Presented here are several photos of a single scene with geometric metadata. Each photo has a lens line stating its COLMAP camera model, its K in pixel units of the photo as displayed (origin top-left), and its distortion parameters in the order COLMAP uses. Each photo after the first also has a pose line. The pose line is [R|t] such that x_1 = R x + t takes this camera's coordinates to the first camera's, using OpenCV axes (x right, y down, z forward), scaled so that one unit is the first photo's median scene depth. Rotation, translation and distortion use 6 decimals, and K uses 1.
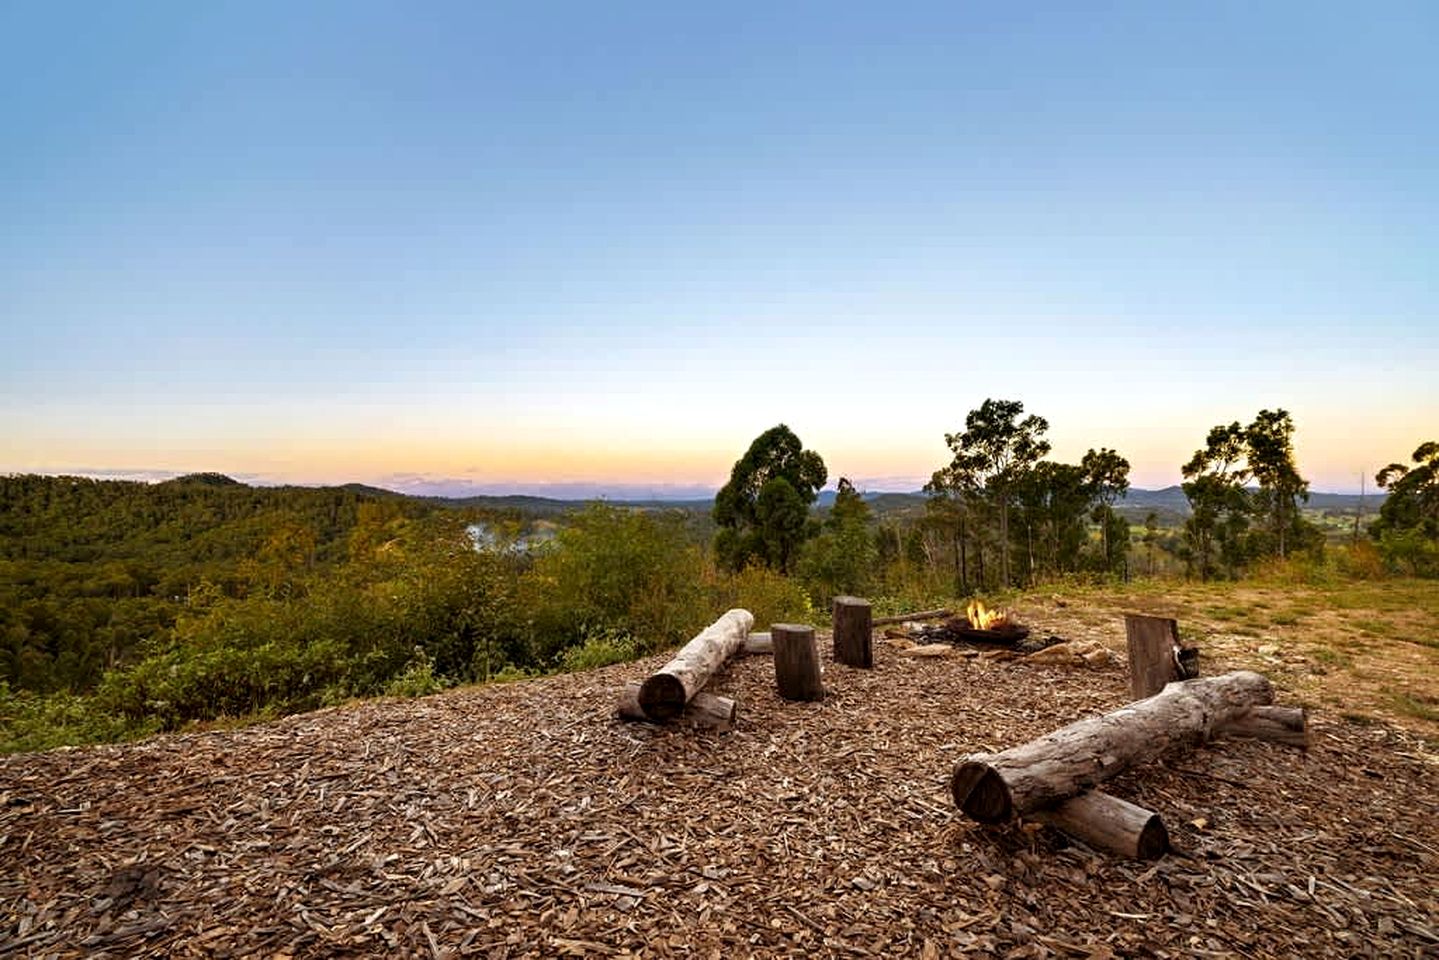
lens RADIAL K [[637.4, 0, 713.2], [0, 637.4, 481.0], [0, 0, 1]] dist [-0.012452, 0.001027]
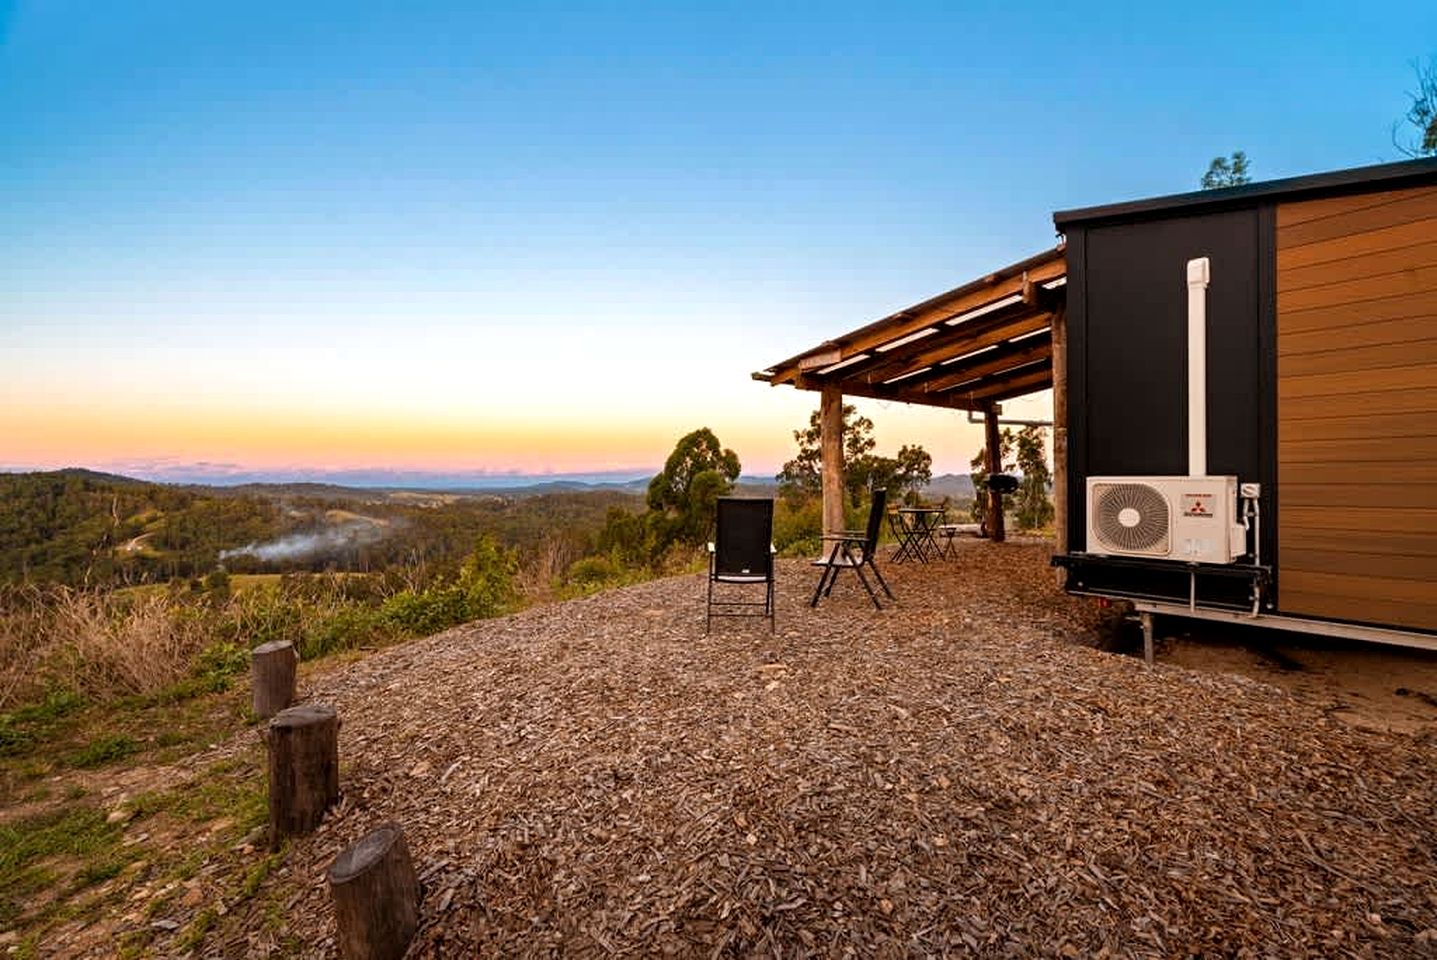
lens RADIAL K [[636.5, 0, 712.2], [0, 636.5, 481.0], [0, 0, 1]] dist [-0.012452, 0.001027]
pose [[0.964072, -0.000213, 0.265641, -0.087466], [-0.005166, 0.999796, 0.019550, -0.003768], [-0.265591, -0.020220, 0.963874, -0.082194]]
